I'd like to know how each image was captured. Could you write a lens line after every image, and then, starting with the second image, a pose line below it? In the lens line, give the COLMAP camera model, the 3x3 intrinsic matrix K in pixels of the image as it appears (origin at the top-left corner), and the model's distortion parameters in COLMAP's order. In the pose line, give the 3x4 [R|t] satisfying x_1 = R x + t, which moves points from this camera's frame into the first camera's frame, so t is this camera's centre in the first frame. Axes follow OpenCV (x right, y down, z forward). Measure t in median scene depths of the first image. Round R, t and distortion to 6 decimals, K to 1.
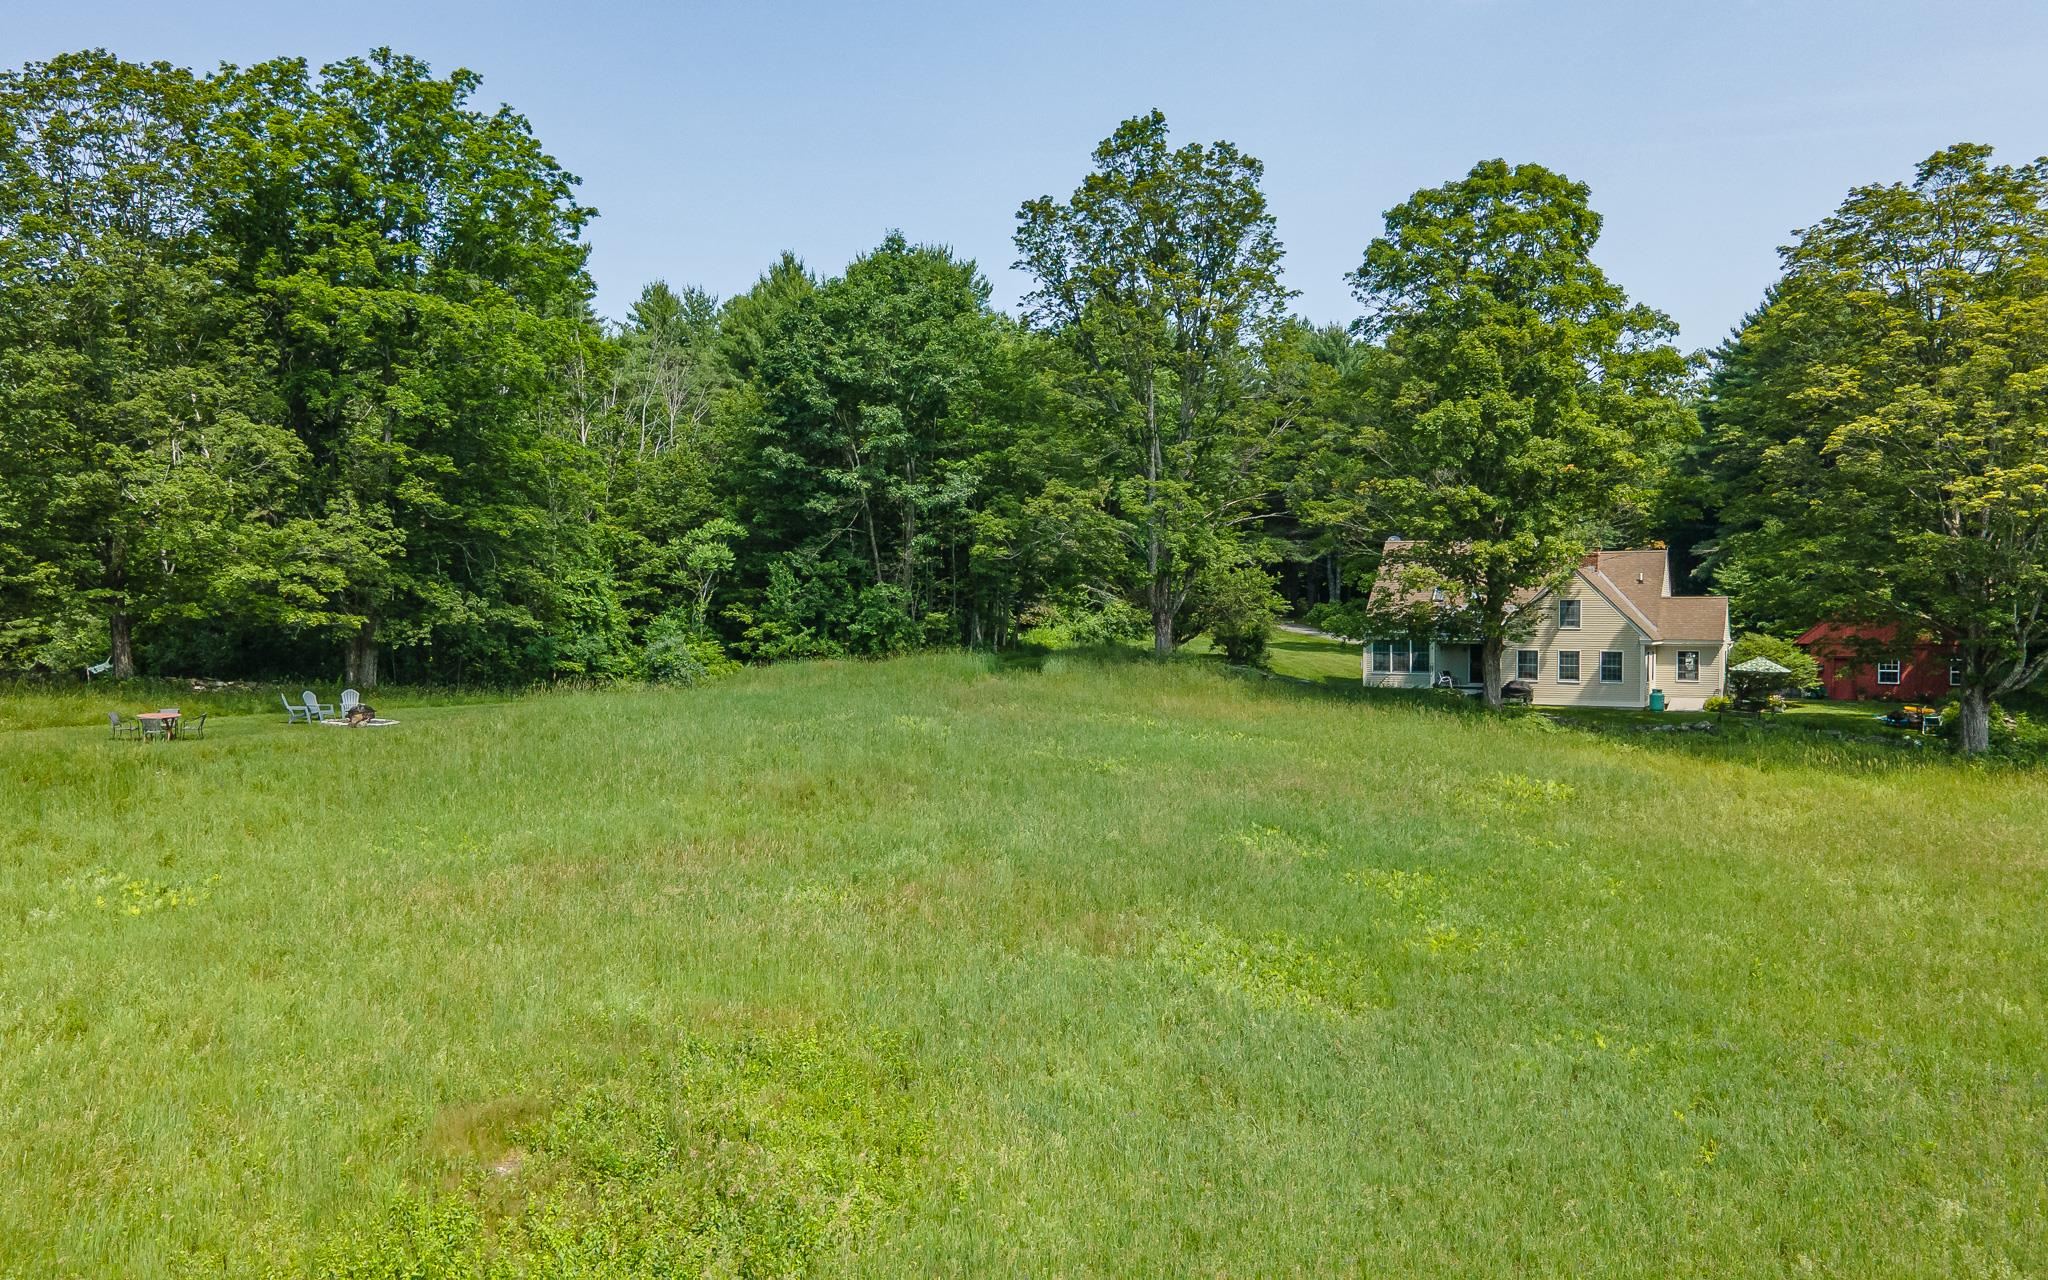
lens RADIAL K [[1320.7, 0, 1055.1], [0, 1320.7, 641.8], [0, 0, 1]] dist [-0.006127, 0.019179]
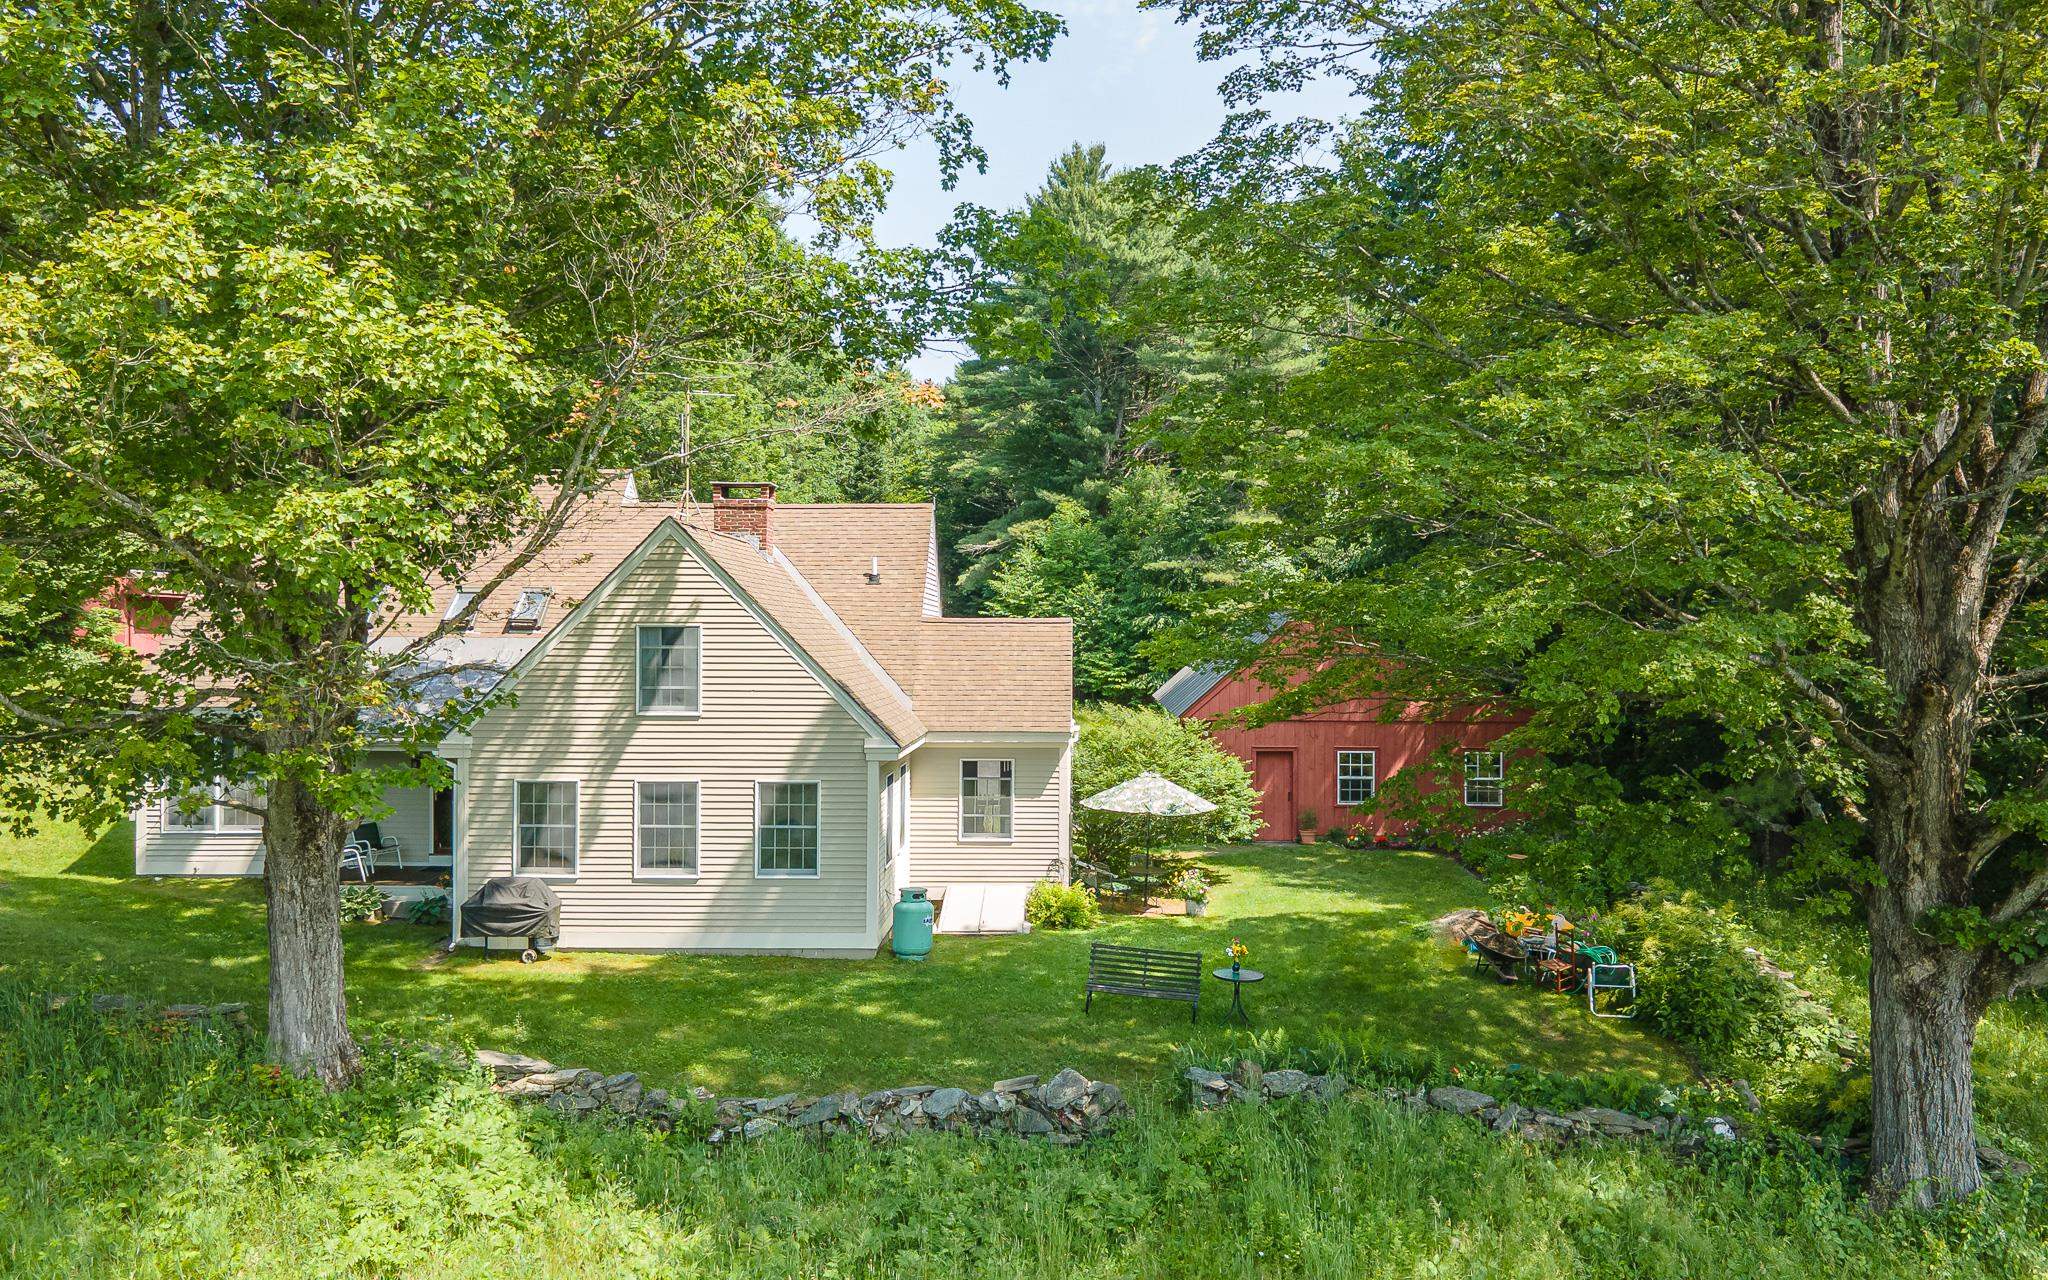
lens RADIAL K [[1715.3, 0, 1024.0], [0, 1715.3, 640.0], [0, 0, 1]] dist [-0.012193, 0.064968]
pose [[0.881091, 0.003476, 0.472934, 0.276353], [0.004478, 0.999867, -0.015692, -0.022035], [-0.472926, 0.015944, 0.880958, 0.605884]]
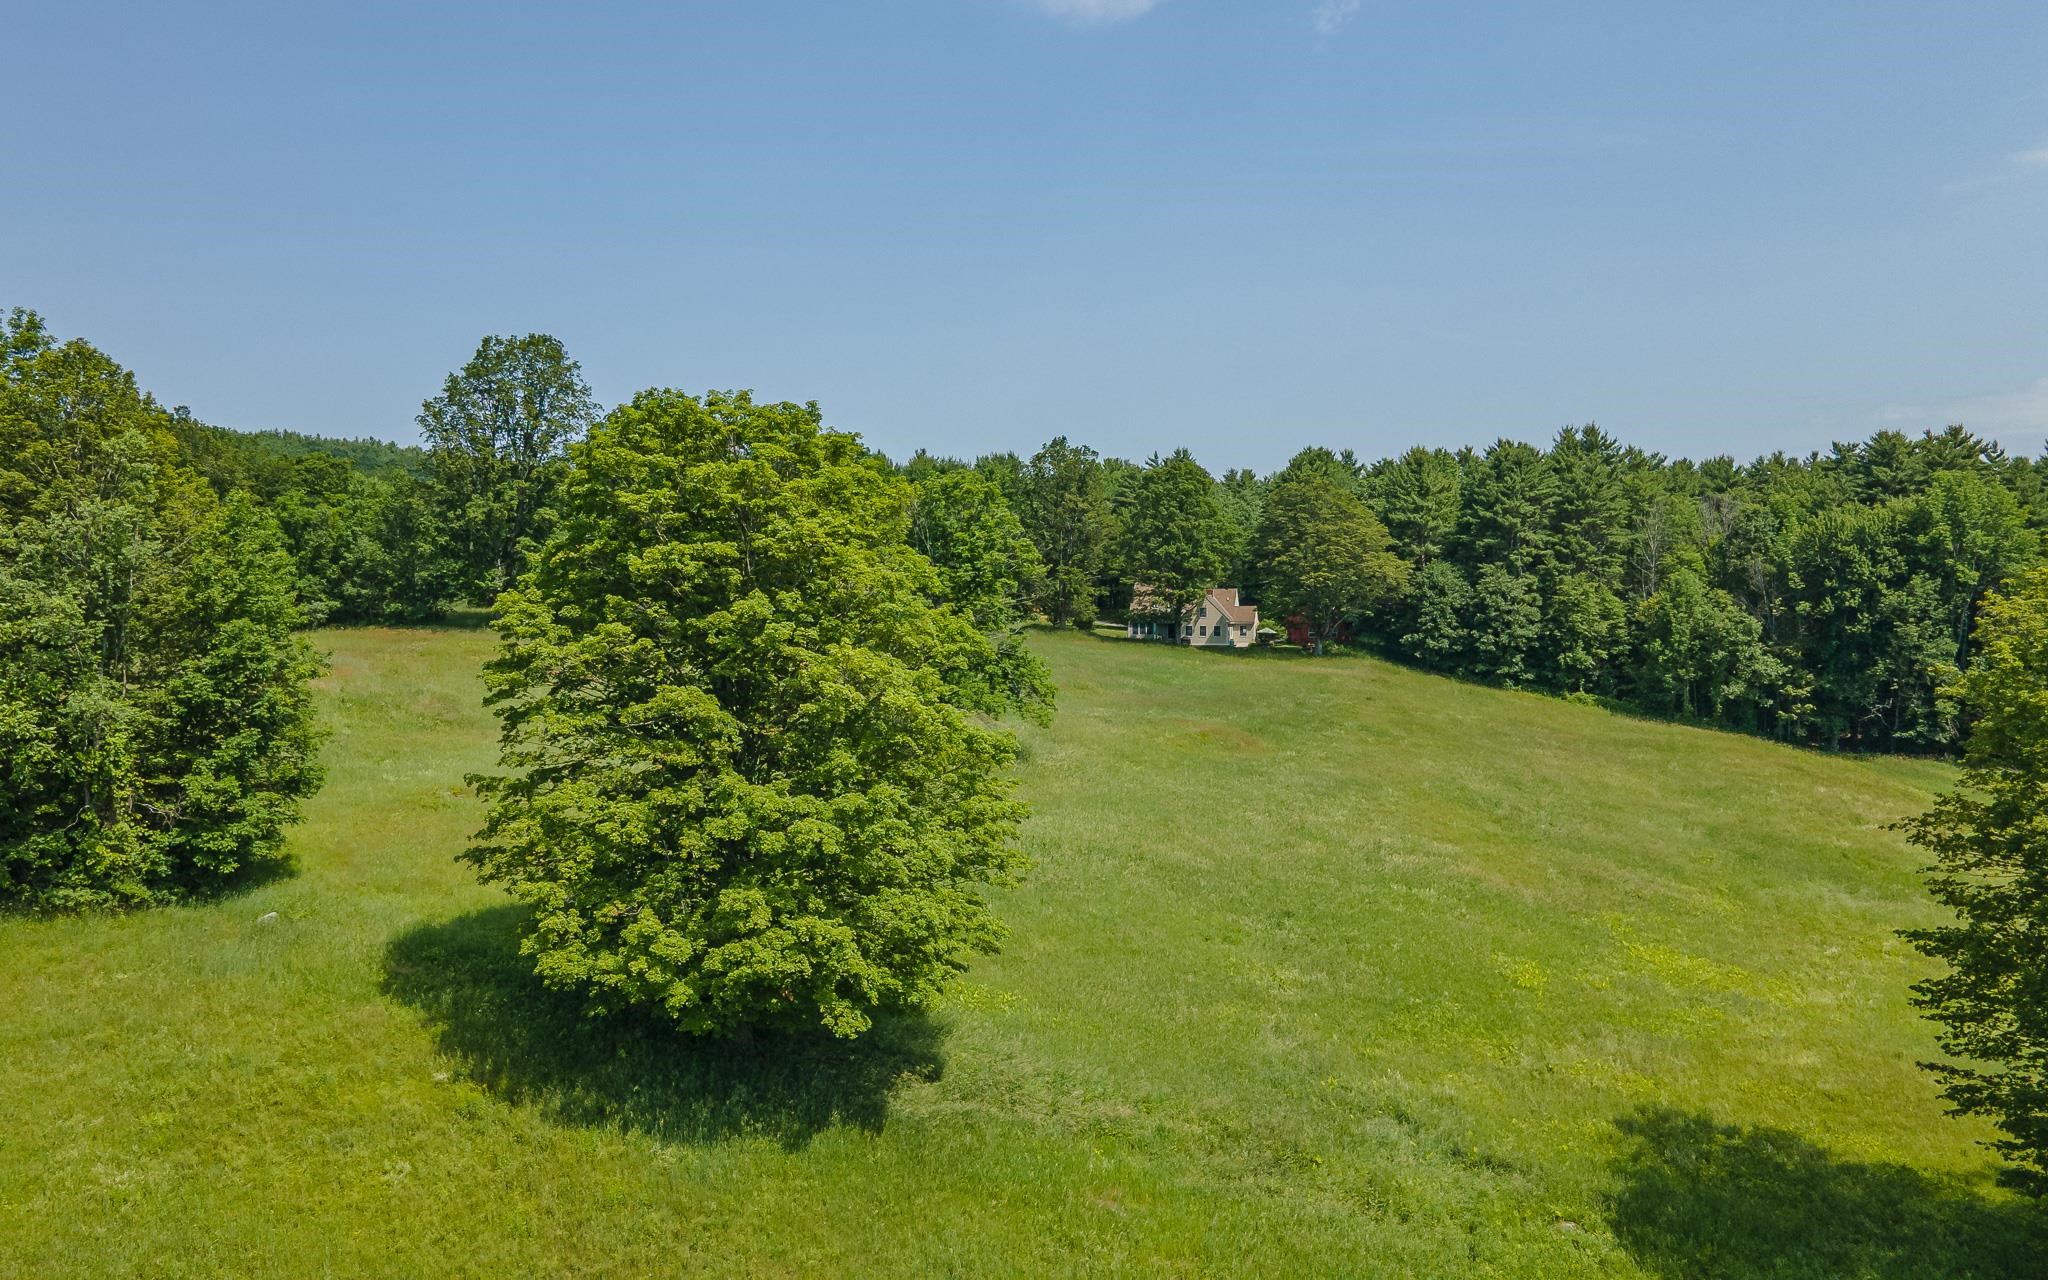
lens RADIAL K [[1715.3, 0, 1024.0], [0, 1715.3, 640.0], [0, 0, 1]] dist [-0.012193, 0.064968]
pose [[0.965919, -0.006816, 0.258753, -0.961785], [0.006408, 0.999977, 0.002419, 0.027135], [-0.258763, -0.000679, 0.965940, -2.529045]]
